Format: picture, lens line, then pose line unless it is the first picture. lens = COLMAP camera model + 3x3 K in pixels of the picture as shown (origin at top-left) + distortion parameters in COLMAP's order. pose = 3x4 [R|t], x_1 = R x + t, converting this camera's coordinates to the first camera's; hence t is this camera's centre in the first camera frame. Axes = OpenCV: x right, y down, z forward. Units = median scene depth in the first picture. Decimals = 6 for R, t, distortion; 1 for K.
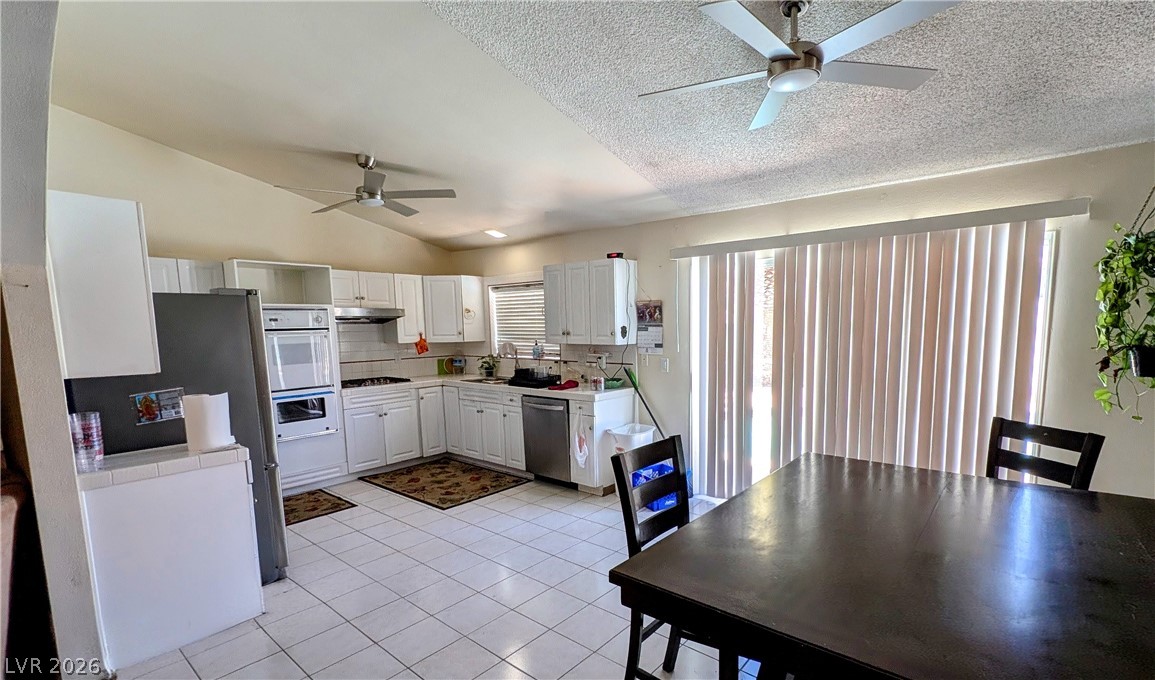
lens RADIAL K [[522.4, 0, 624.7], [0, 522.4, 383.7], [0, 0, 1]] dist [0.000218, -0.000005]
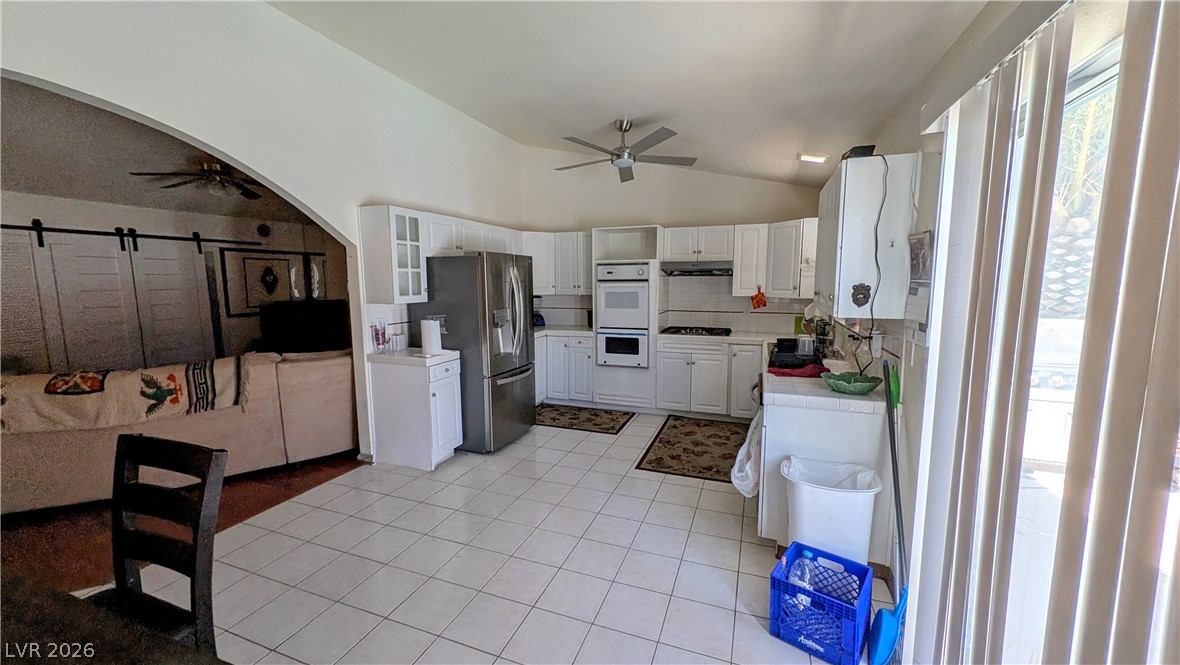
lens RADIAL K [[444.1, 0, 589.9], [0, 444.1, 331.1], [0, 0, 1]] dist [0.003562, -0.000137]
pose [[0.299255, 0.123900, -0.946095, 0.322295], [-0.112304, 0.989215, 0.094024, -0.067813], [0.947541, 0.078113, 0.309942, 0.548130]]
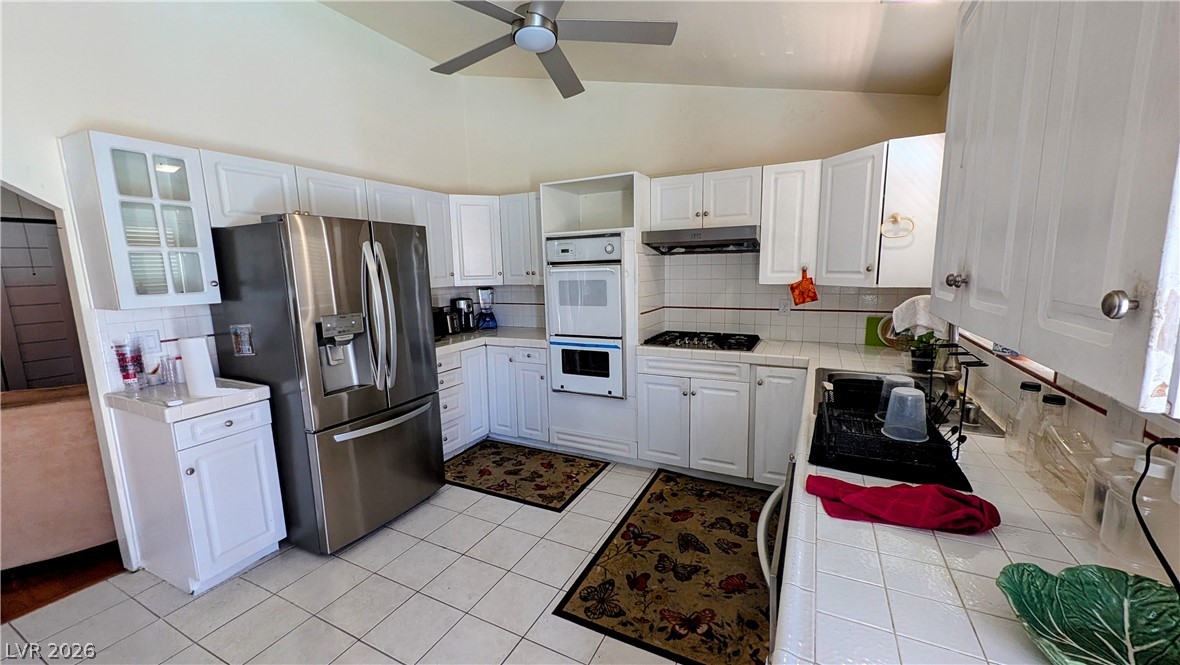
lens RADIAL K [[444.1, 0, 591.9], [0, 444.1, 332.7], [0, 0, 1]] dist [0.003562, -0.000137]
pose [[0.200999, 0.154698, -0.967299, 0.038798], [-0.095058, 0.985872, 0.137916, -0.083523], [0.974968, 0.064229, 0.212865, 0.788370]]
